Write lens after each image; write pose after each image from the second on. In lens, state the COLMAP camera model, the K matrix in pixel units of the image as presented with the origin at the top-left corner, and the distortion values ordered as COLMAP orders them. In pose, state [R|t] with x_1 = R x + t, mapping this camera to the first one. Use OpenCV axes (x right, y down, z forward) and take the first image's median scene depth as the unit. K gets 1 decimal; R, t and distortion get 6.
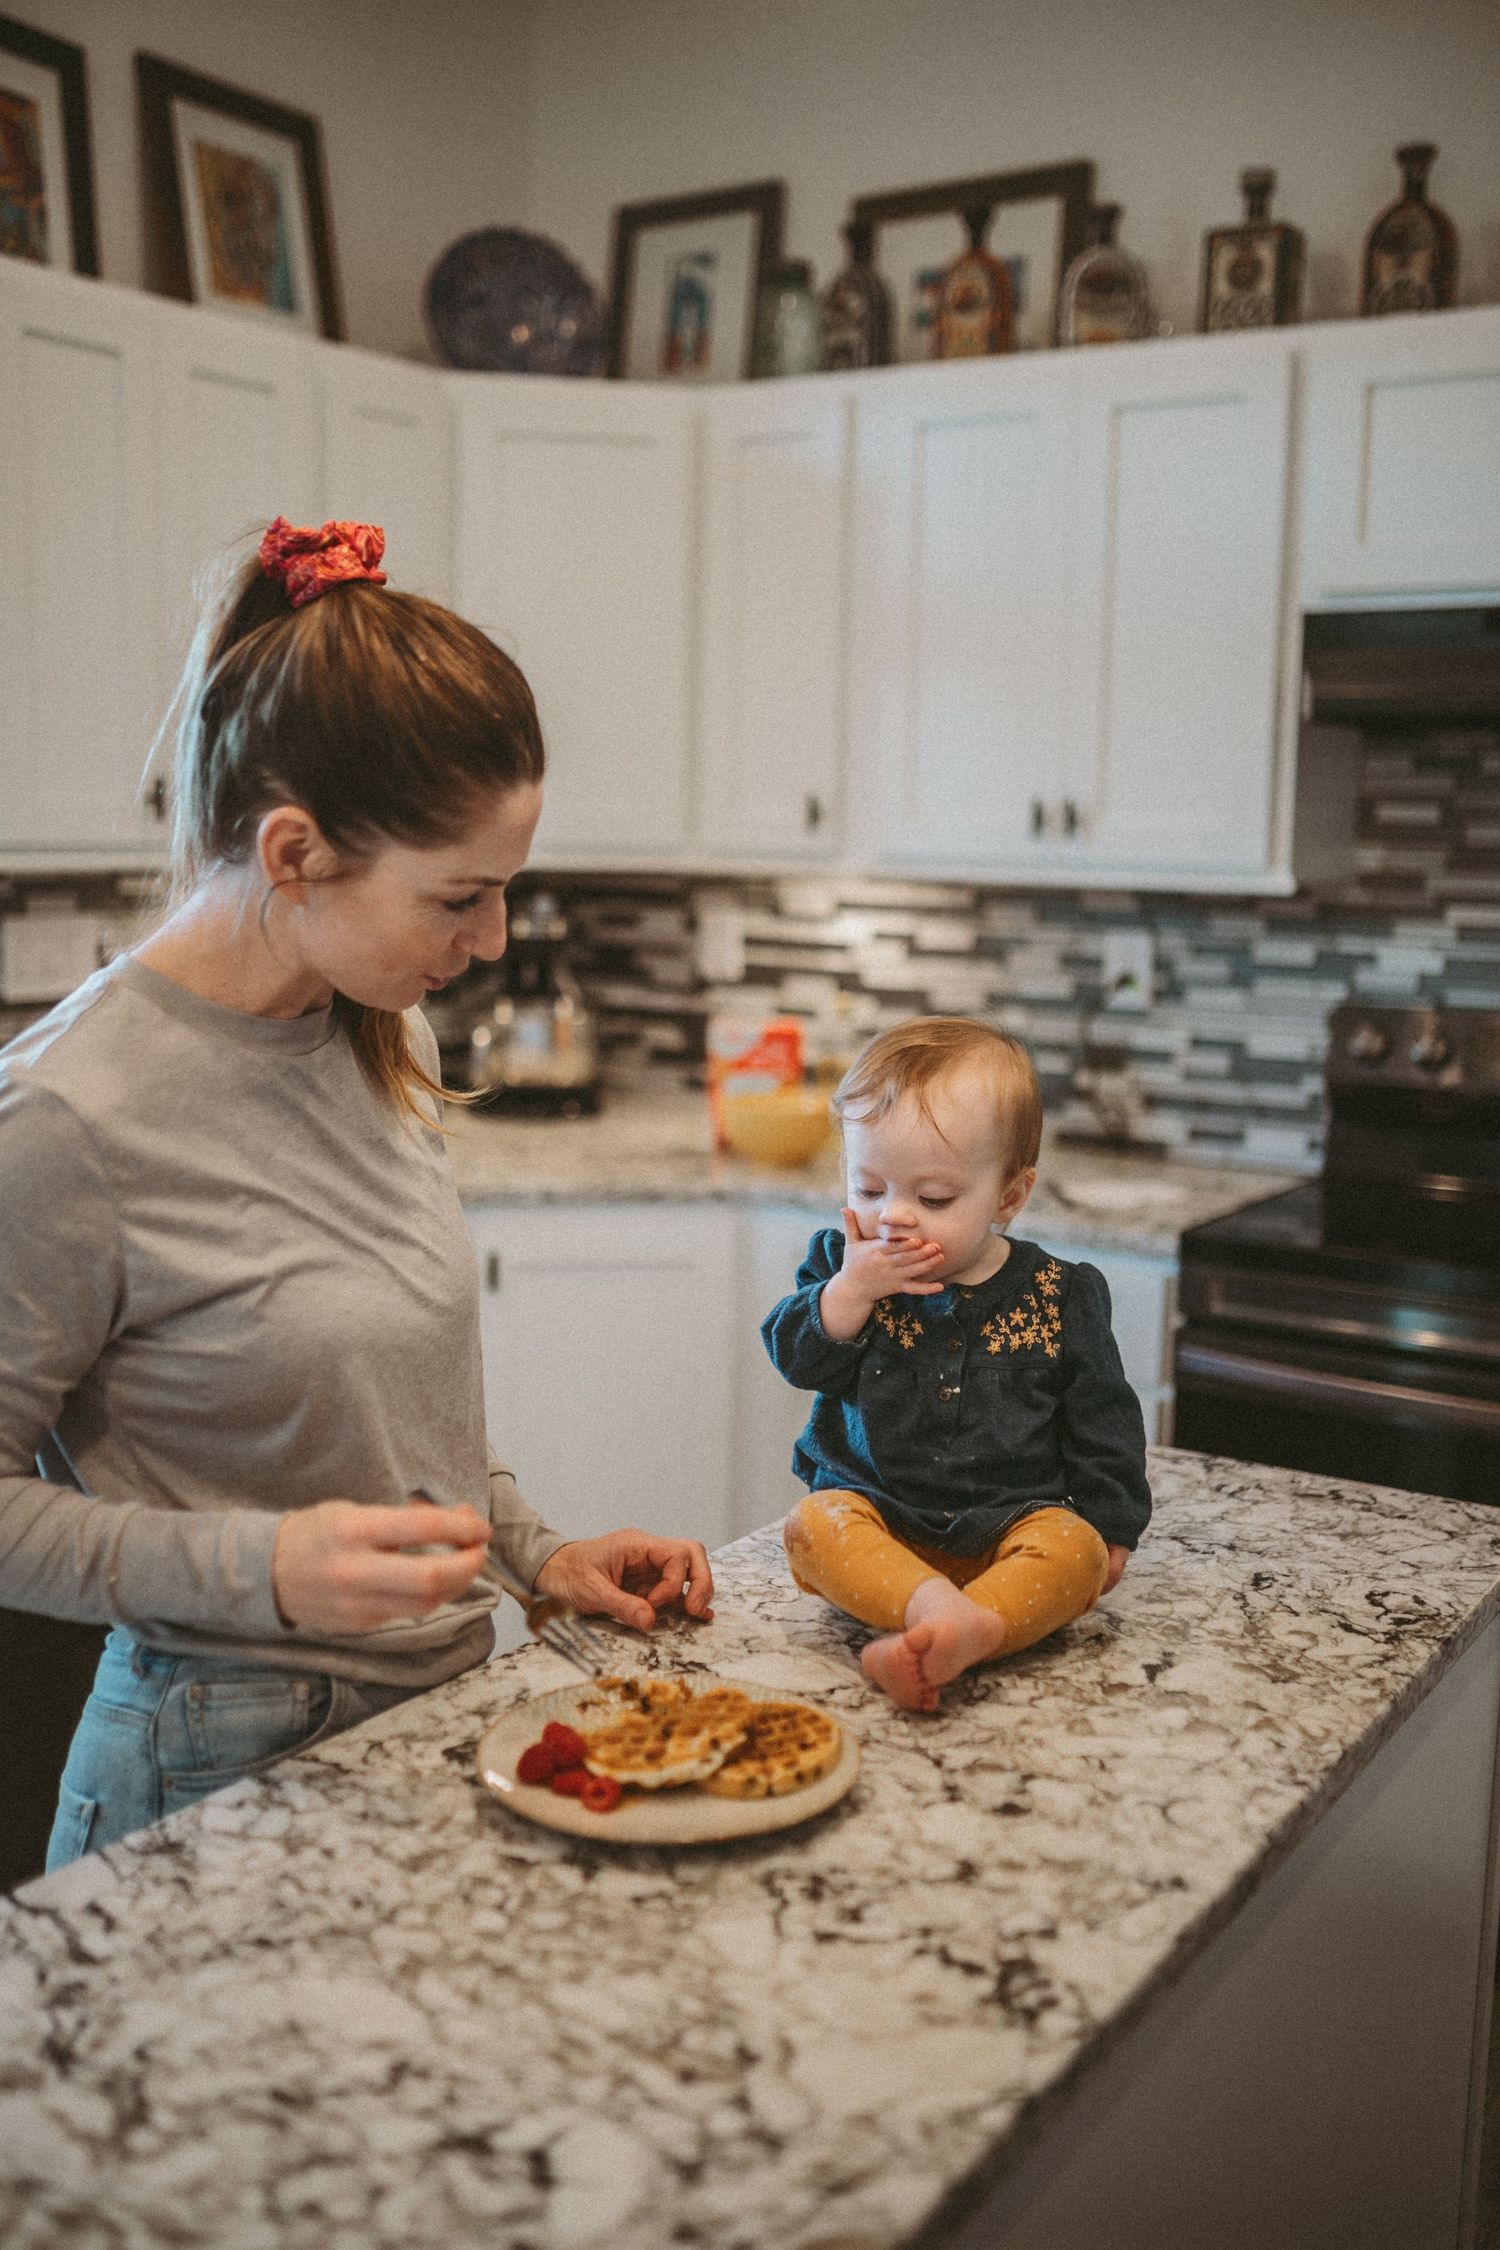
lens RADIAL K [[2199.8, 0, 750.0], [0, 2199.8, 1125.0], [0, 0, 1]] dist [-0.019038, -0.008753]
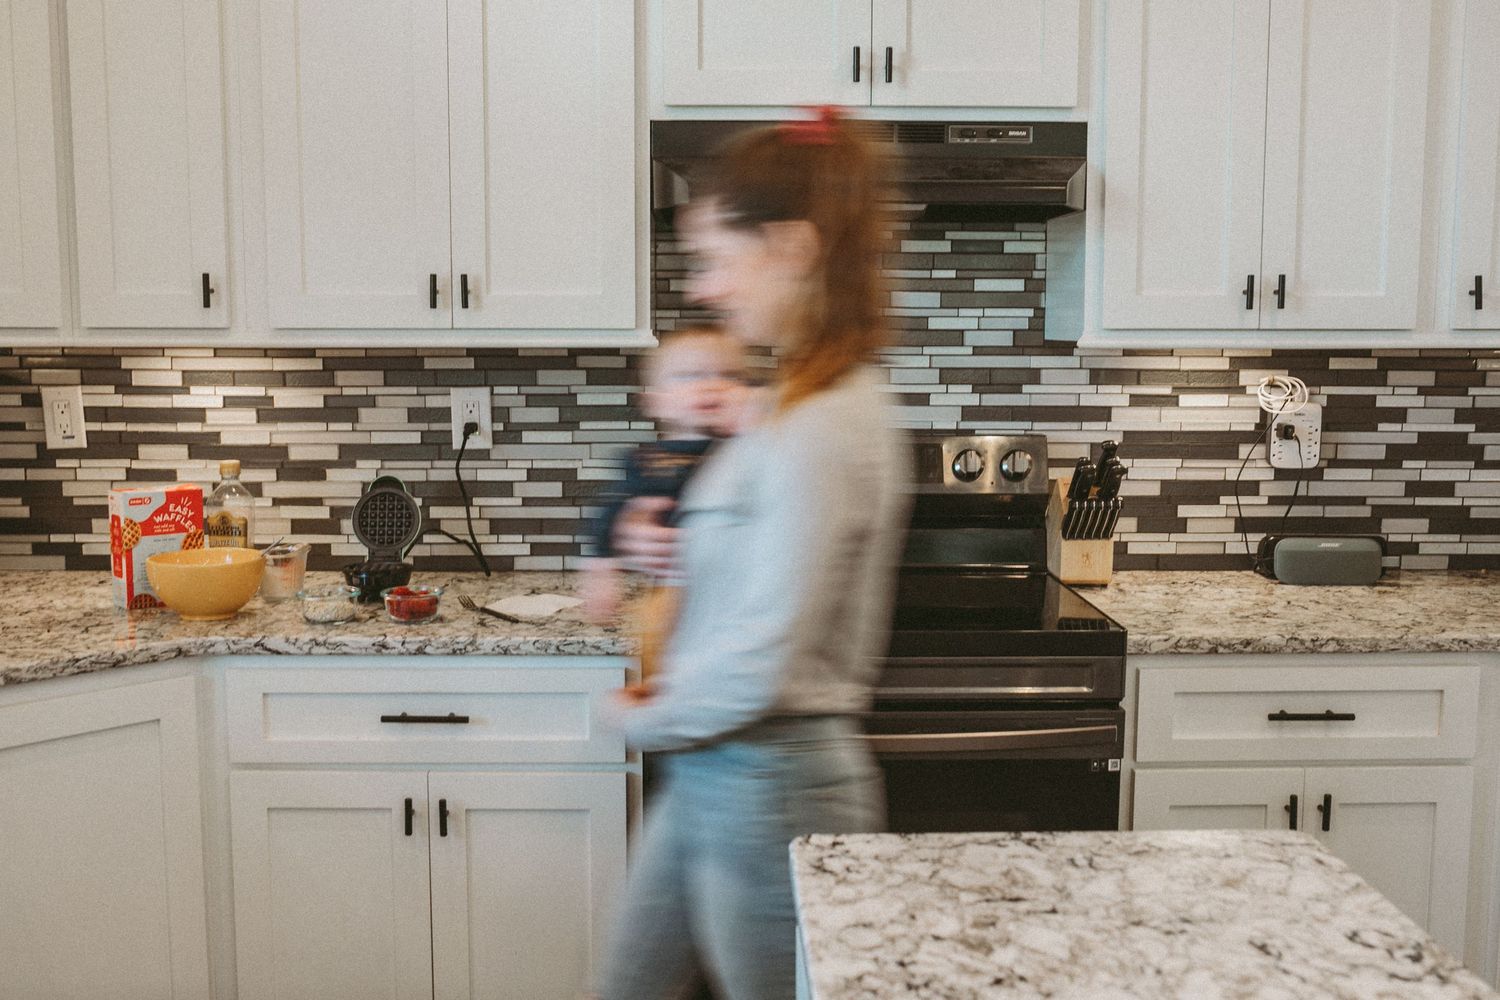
lens RADIAL K [[1512.3, 0, 750.0], [0, 1512.3, 500.0], [0, 0, 1]] dist [-0.037952, -0.000201]
pose [[0.829098, -0.081791, 0.553089, -0.163647], [0.092658, 0.995663, 0.008343, -0.018998], [-0.551372, 0.044331, 0.833081, 0.226616]]
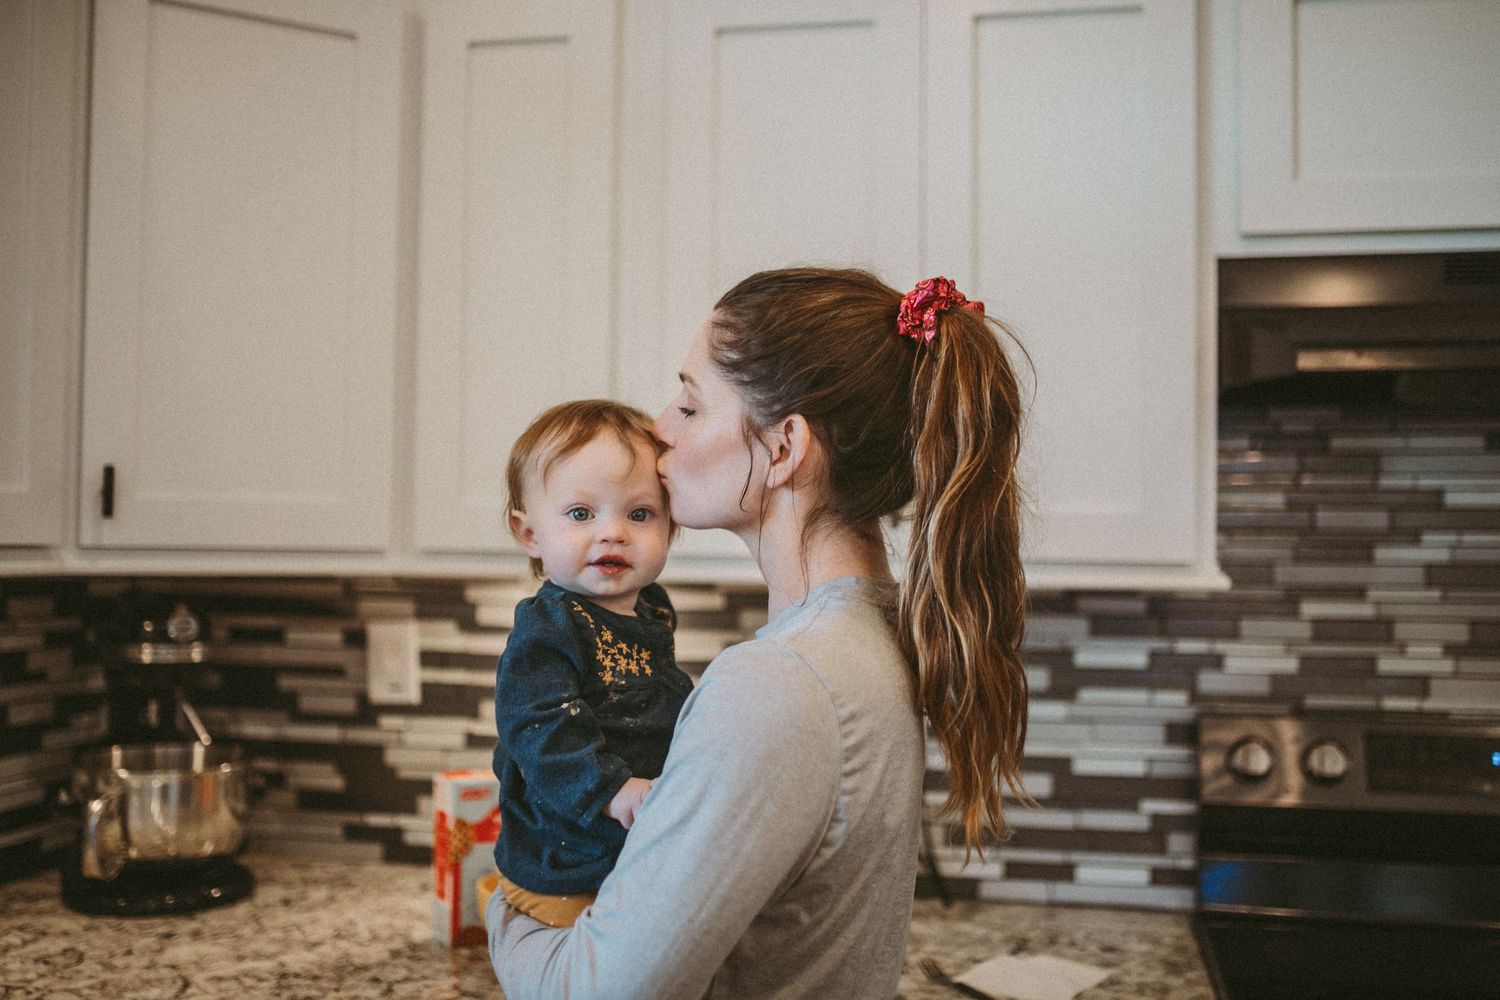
lens RADIAL K [[1466.6, 0, 750.0], [0, 1466.6, 500.0], [0, 0, 1]] dist [-0.019038, -0.008753]
pose [[0.929864, 0.003739, 0.367885, -0.103322], [0.057169, 0.986334, -0.154523, -0.055701], [-0.363435, 0.164717, 0.916942, 0.488149]]
